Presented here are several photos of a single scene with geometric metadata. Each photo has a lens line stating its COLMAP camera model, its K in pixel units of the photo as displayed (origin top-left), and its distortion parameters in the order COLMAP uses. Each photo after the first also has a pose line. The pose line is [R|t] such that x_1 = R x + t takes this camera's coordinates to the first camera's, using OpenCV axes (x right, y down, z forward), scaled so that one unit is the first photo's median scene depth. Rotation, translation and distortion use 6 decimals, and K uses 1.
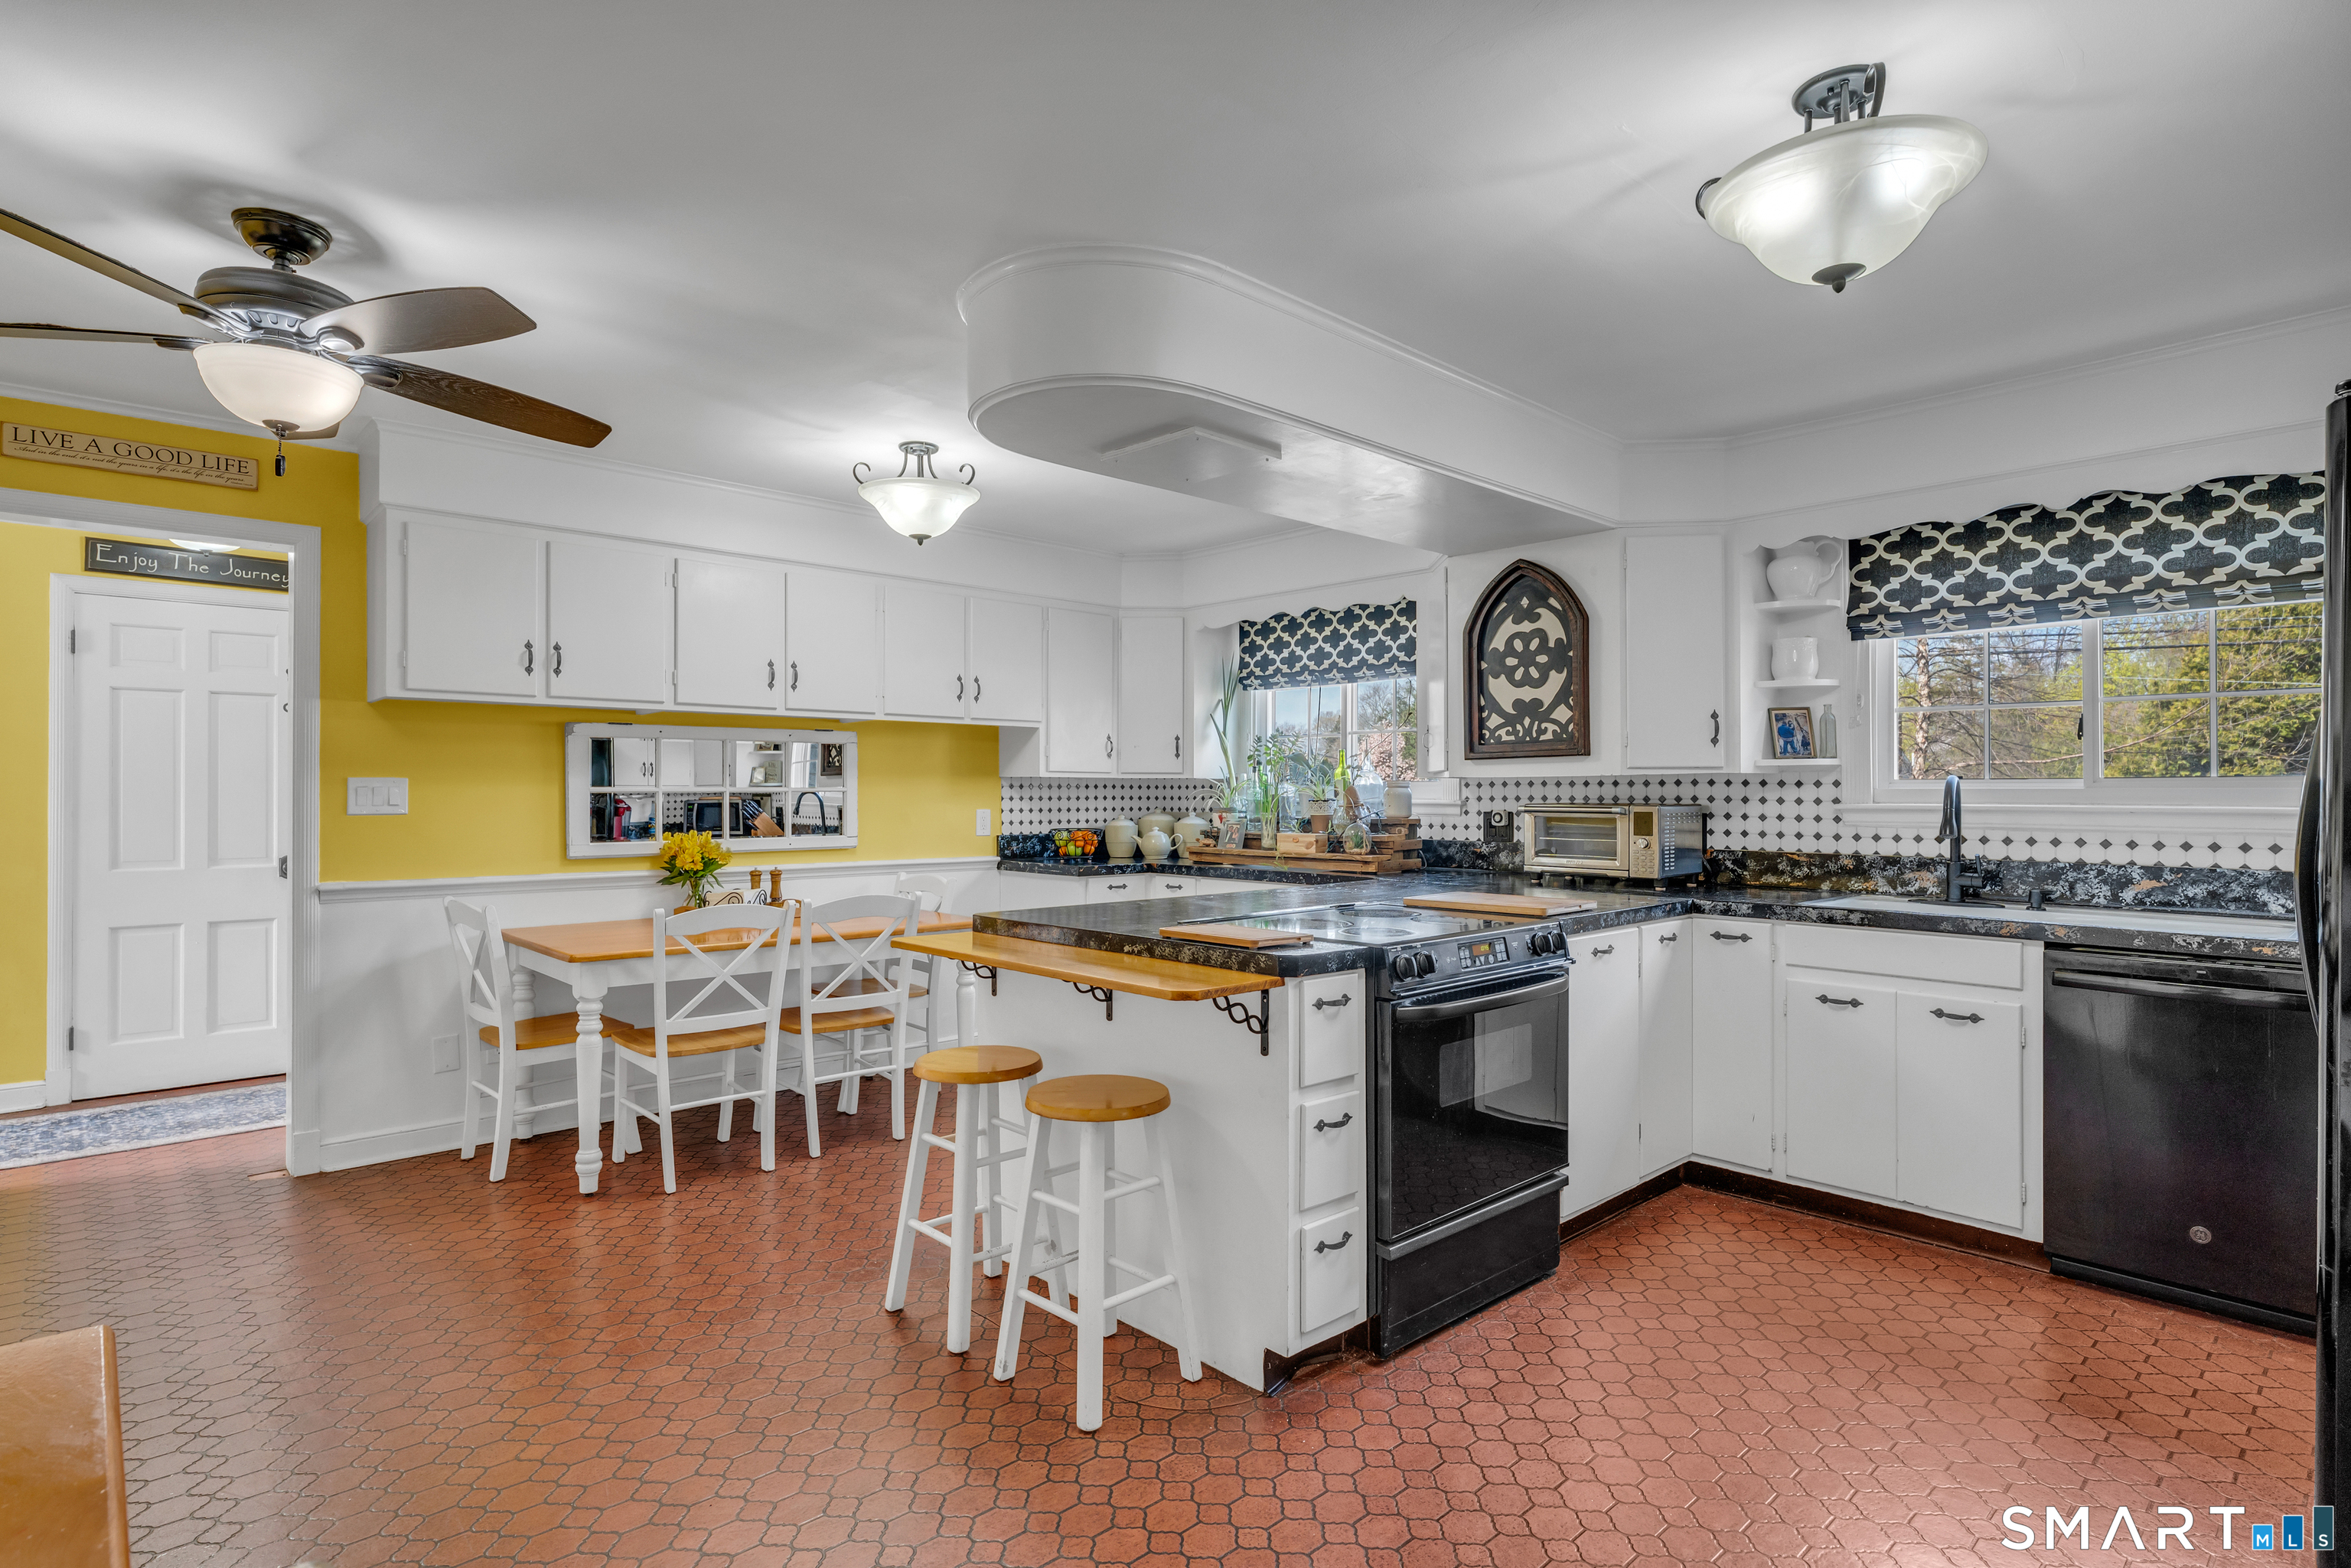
lens RADIAL K [[1153.4, 0, 1162.3], [0, 1153.4, 787.1], [0, 0, 1]] dist [-0.002228, 0.000544]
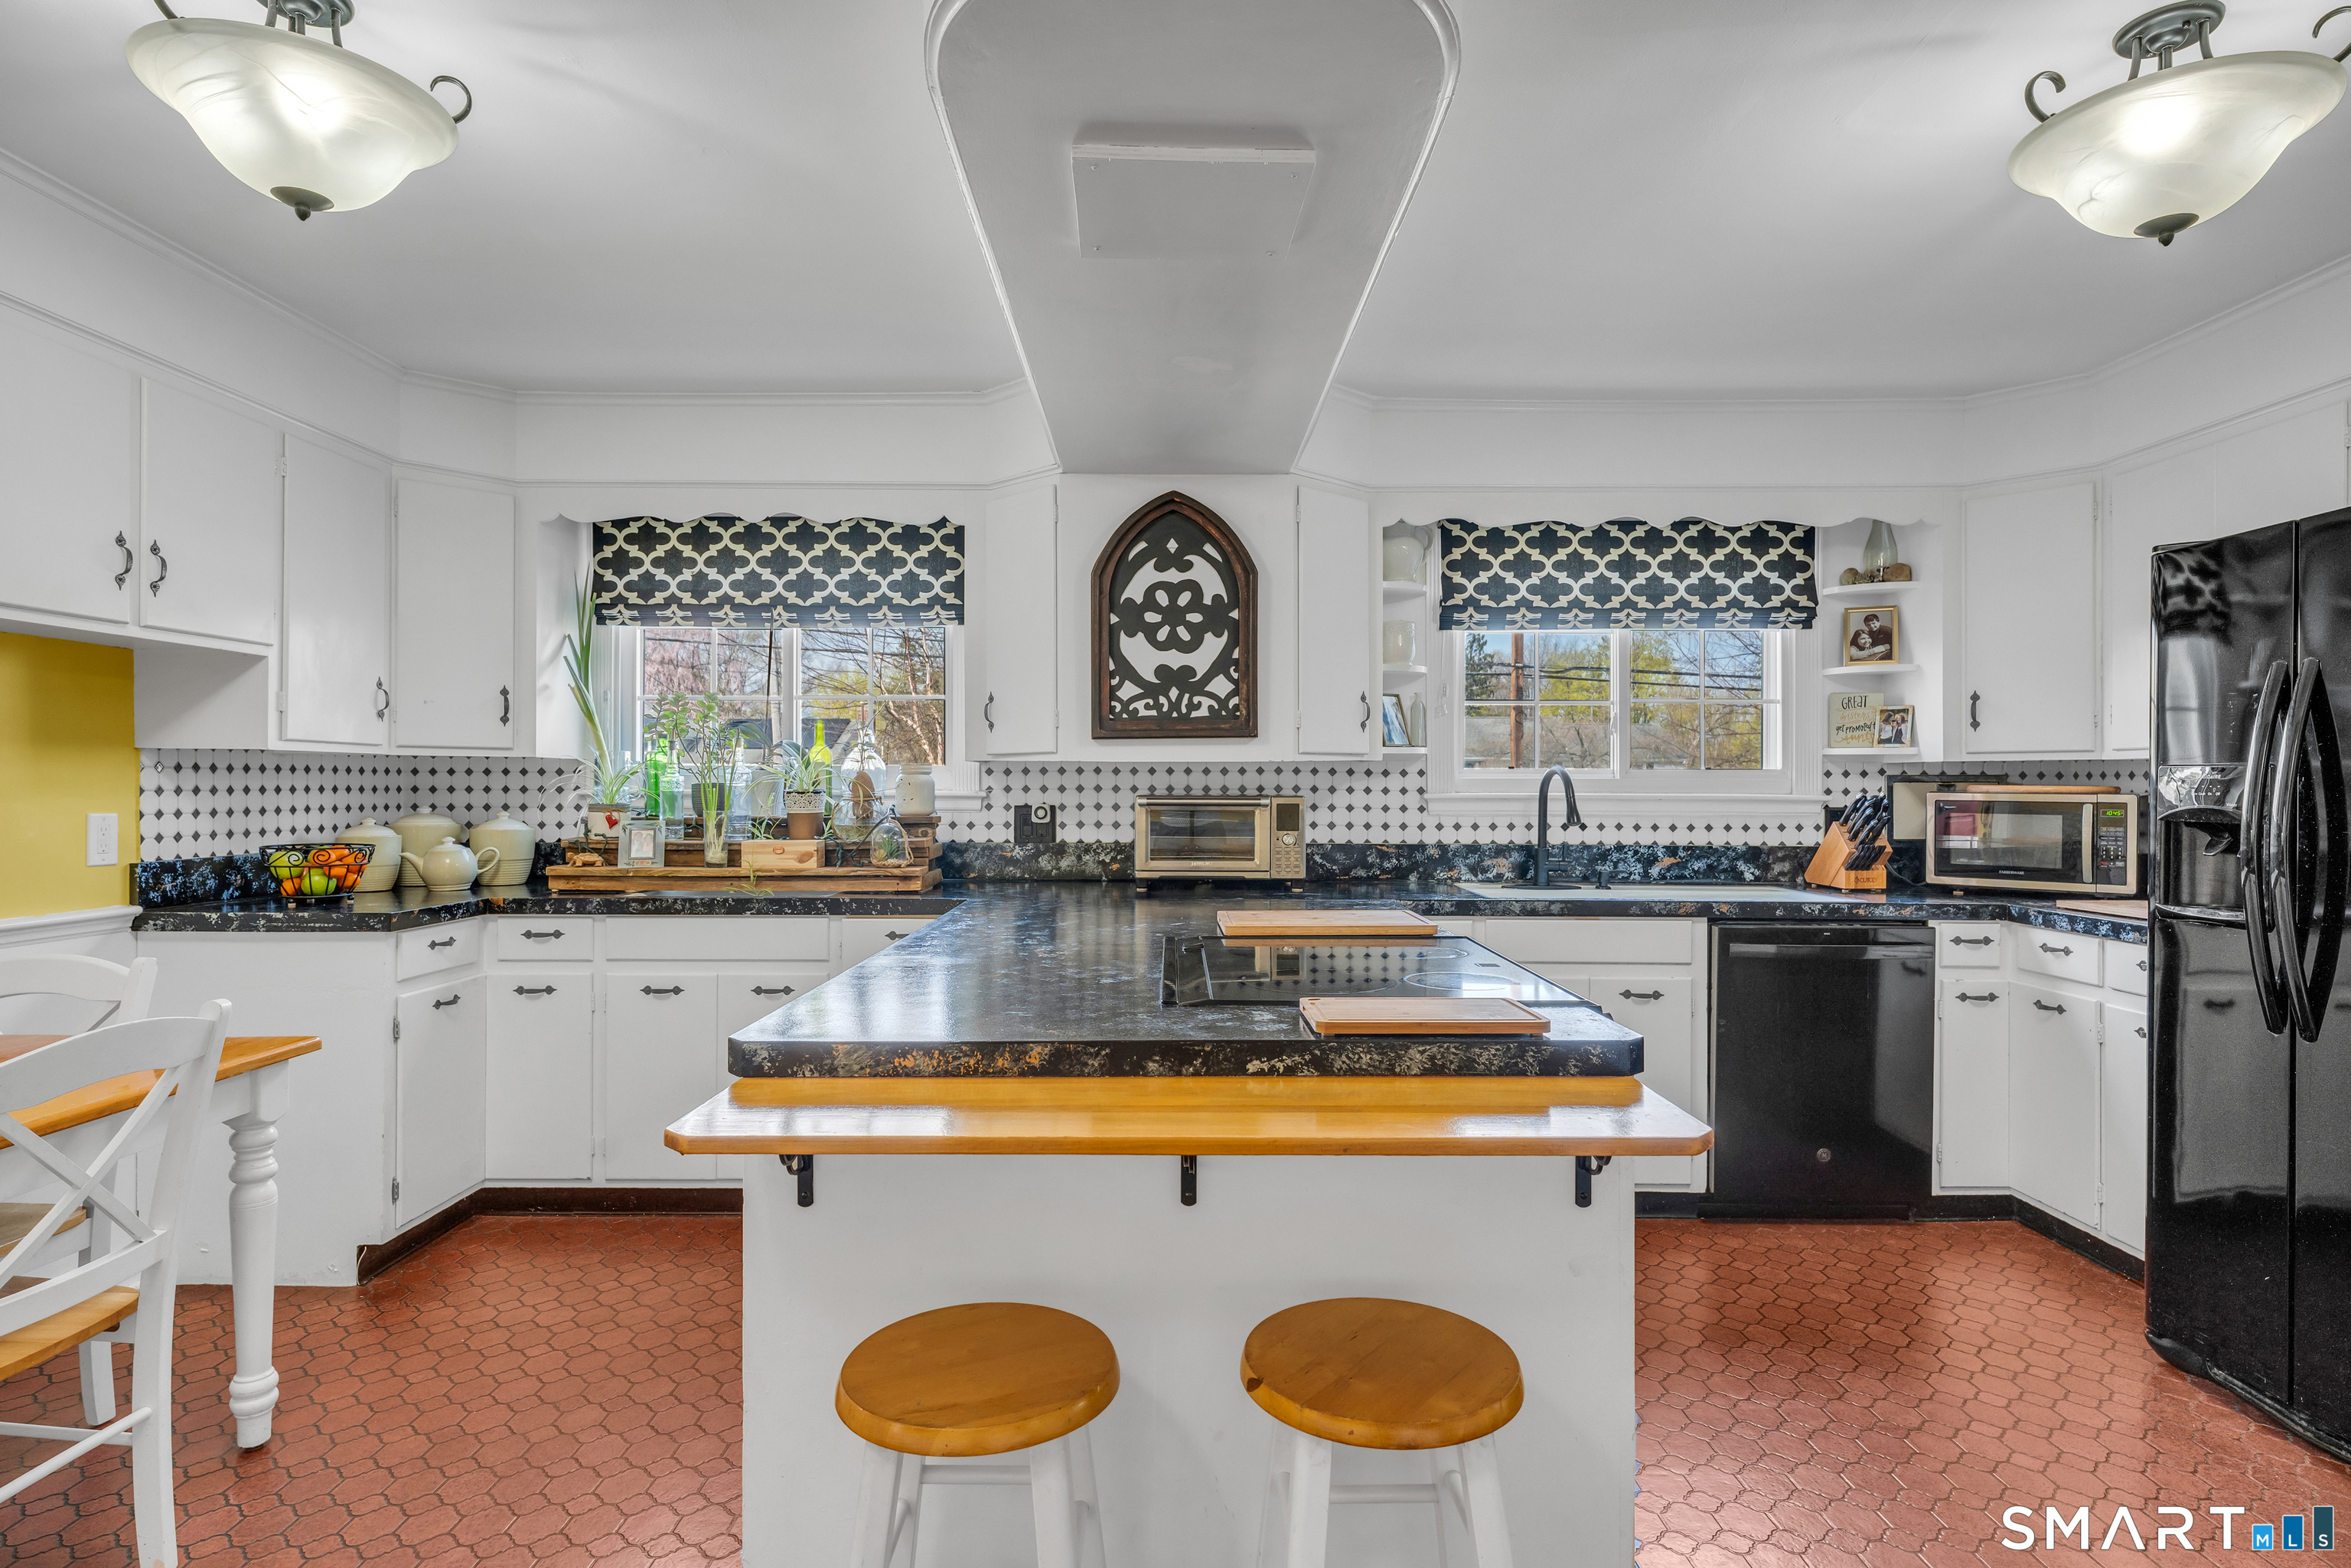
lens RADIAL K [[1221.2, 0, 1158.8], [0, 1221.2, 778.1], [0, 0, 1]] dist [0.002123, -0.001294]
pose [[0.679269, 0.004700, 0.733874, -0.319659], [-0.005488, 0.999984, -0.001325, 0.003755], [-0.733868, -0.003128, 0.679284, 0.424625]]
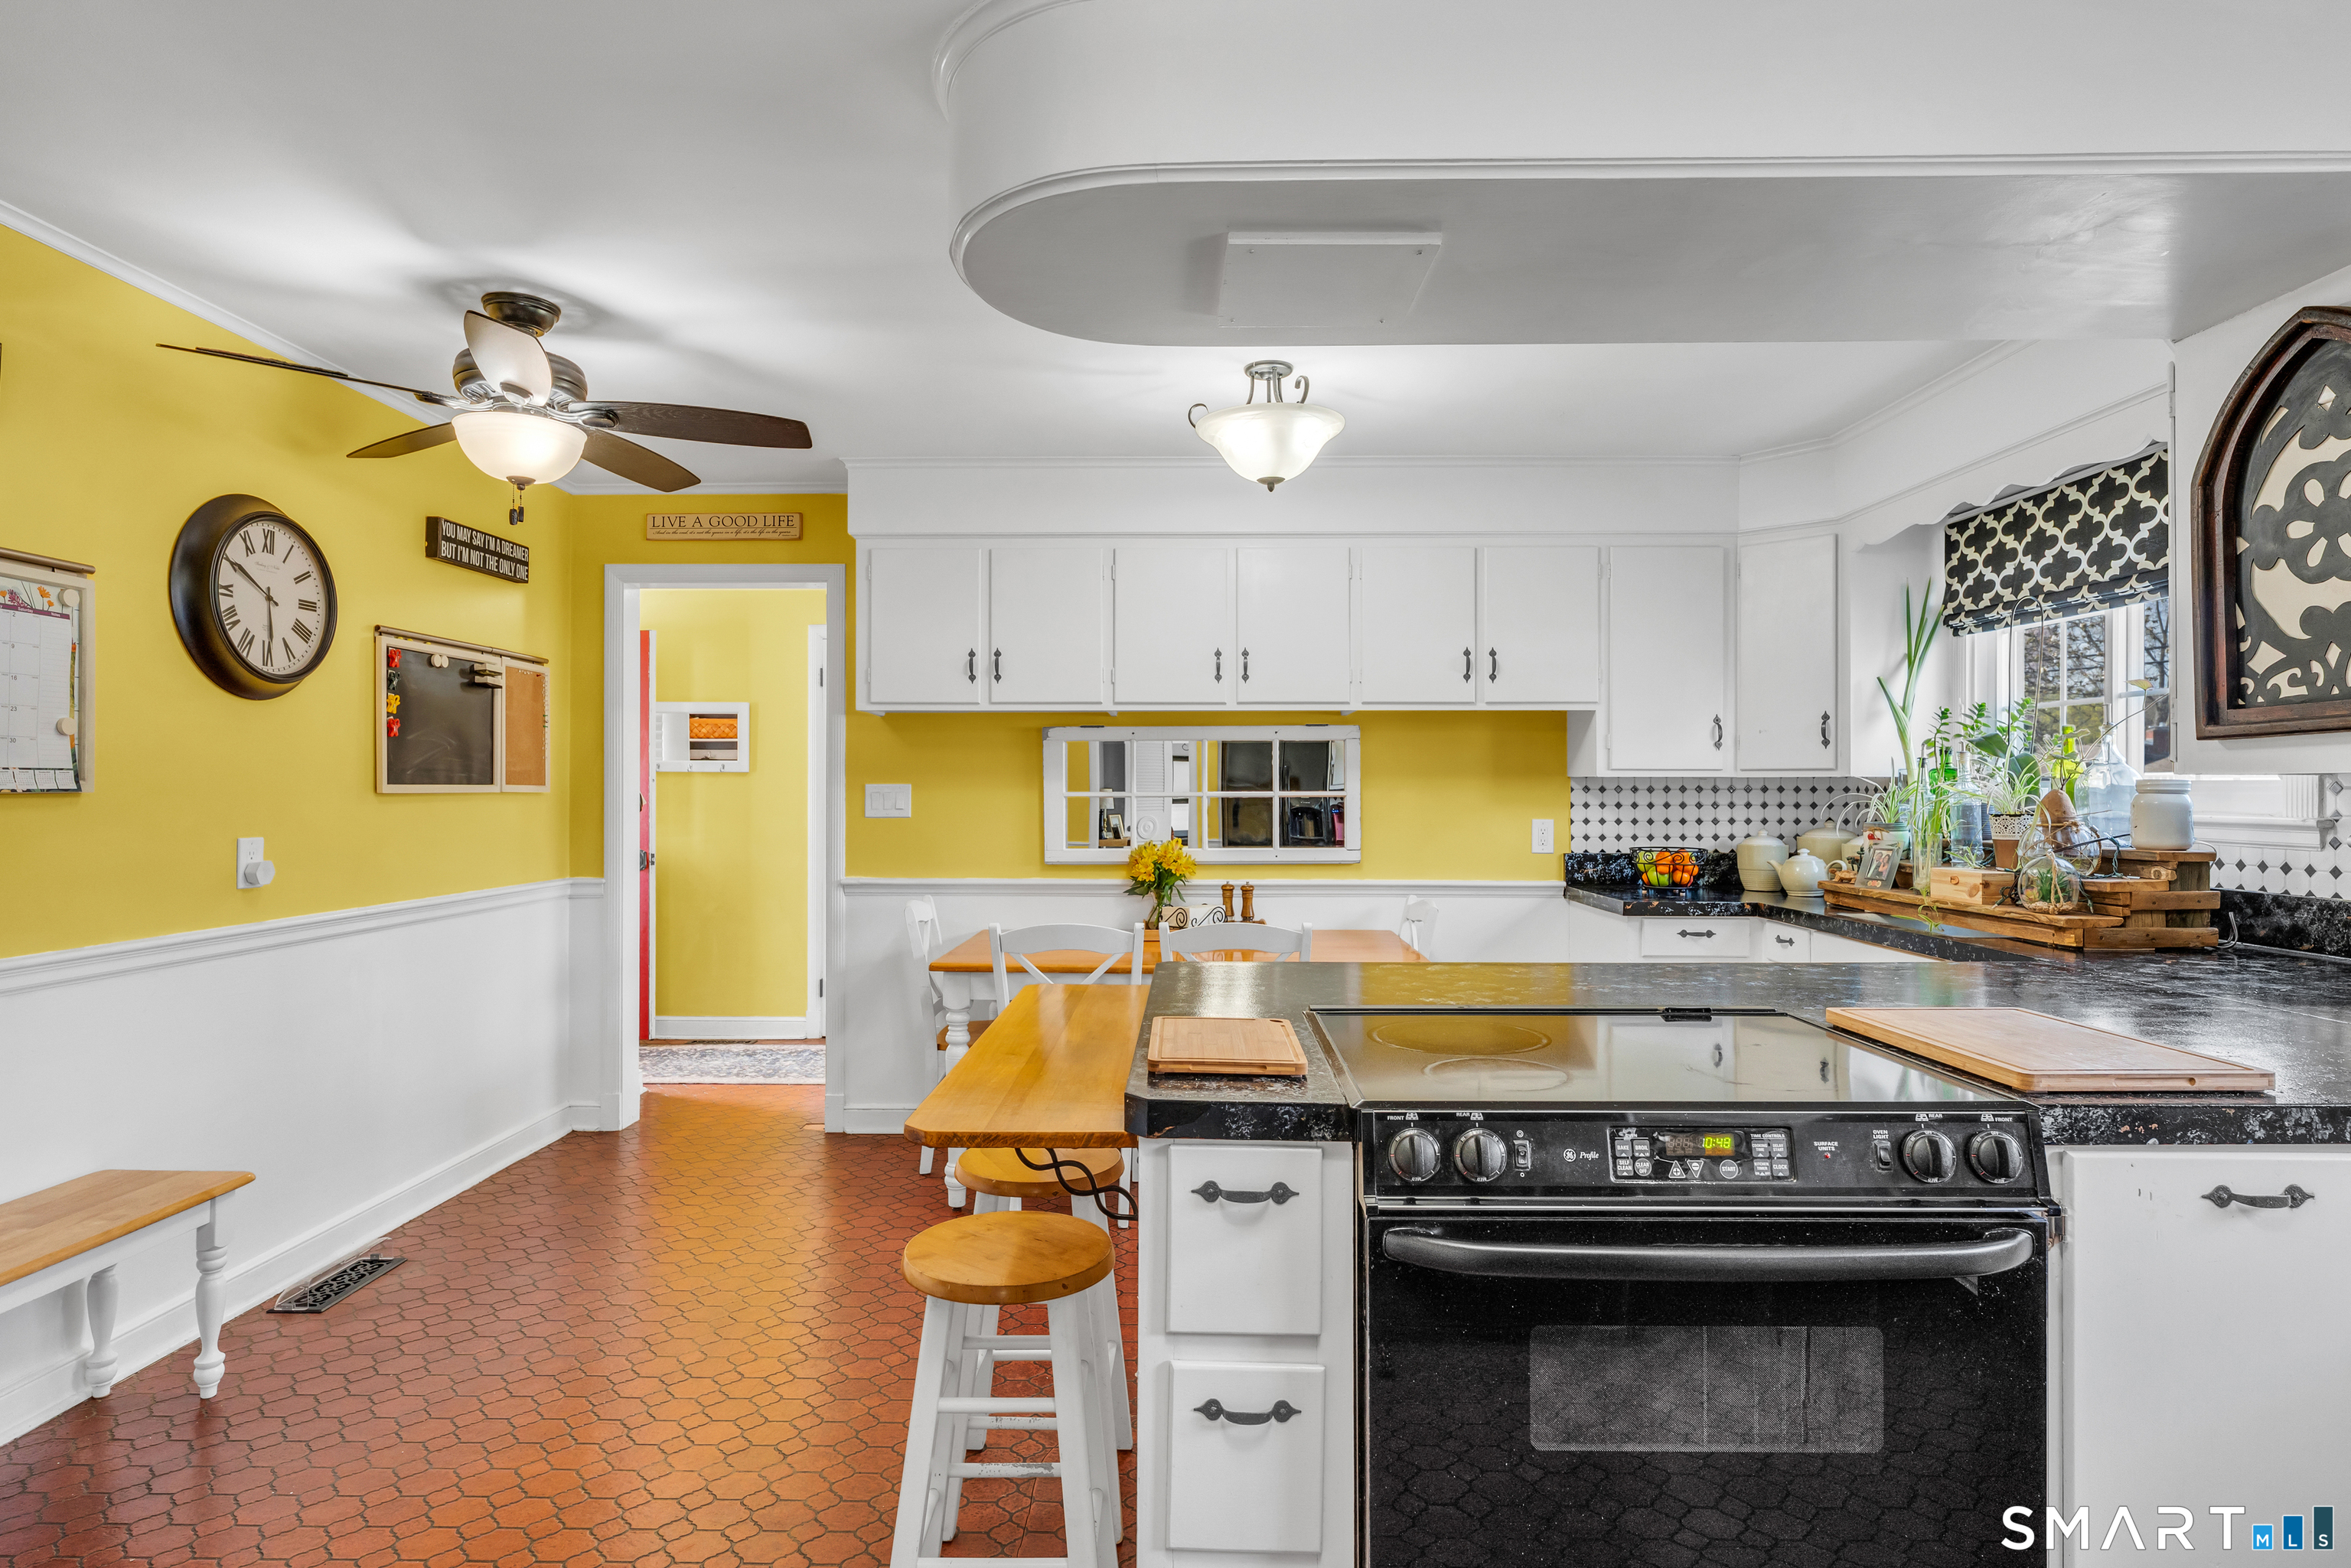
lens RADIAL K [[1221.2, 0, 1186.2], [0, 1221.2, 783.9], [0, 0, 1]] dist [0.002123, -0.001294]
pose [[0.732633, -0.003479, -0.680615, 0.312218], [0.003742, 0.999992, -0.001083, -0.005878], [0.680614, -0.001753, 0.732640, 0.325773]]
